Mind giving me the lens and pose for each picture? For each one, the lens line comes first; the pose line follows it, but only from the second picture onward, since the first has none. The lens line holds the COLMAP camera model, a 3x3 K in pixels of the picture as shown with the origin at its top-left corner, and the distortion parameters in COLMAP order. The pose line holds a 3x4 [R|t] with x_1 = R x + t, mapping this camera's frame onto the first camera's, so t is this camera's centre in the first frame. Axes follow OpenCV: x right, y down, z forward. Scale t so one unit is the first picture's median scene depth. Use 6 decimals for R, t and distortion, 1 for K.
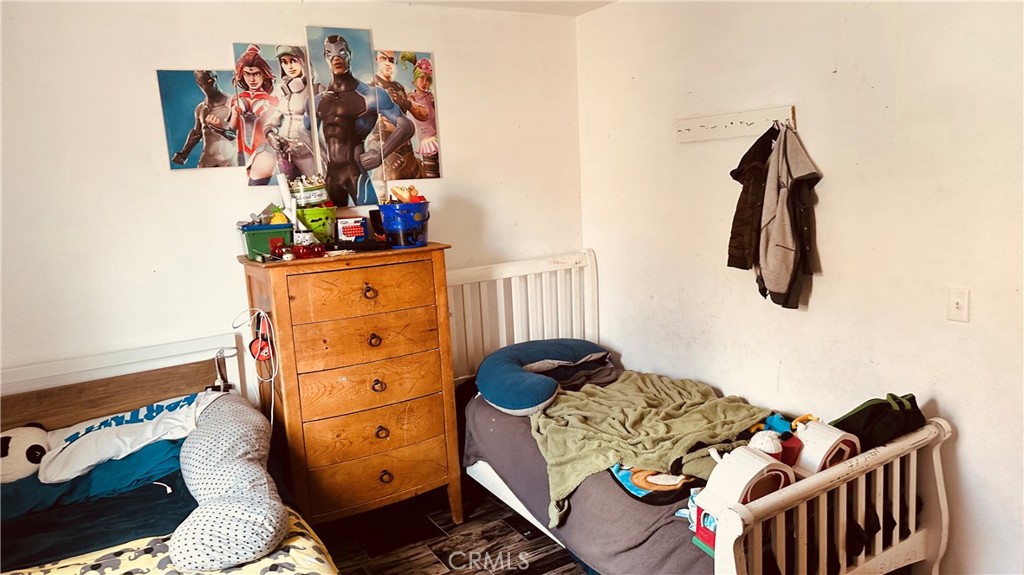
lens RADIAL K [[712.3, 0, 512.0], [0, 712.3, 287.5], [0, 0, 1]] dist [0.182925, -0.359790]
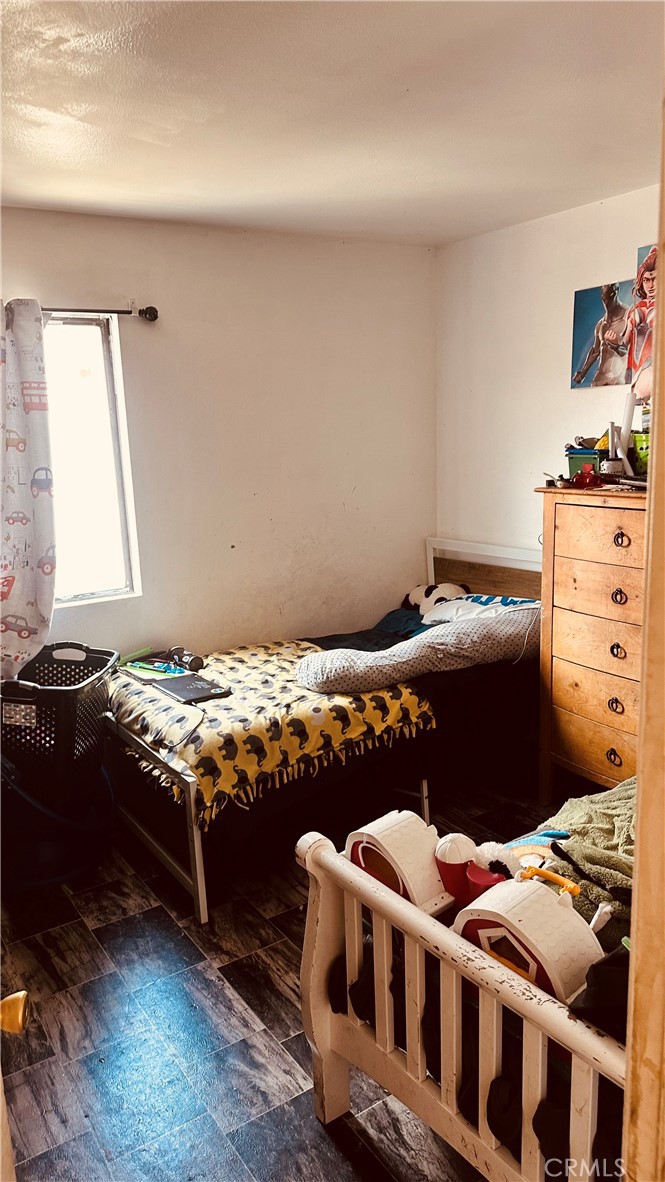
lens RADIAL K [[822.2, 0, 332.5], [0, 822.2, 591.0], [0, 0, 1]] dist [0.182925, -0.359790]
pose [[0.052325, 0.247975, -0.967352, 0.726224], [-0.131936, 0.961905, 0.239442, -0.121519], [0.989876, 0.115100, 0.083049, 0.575466]]
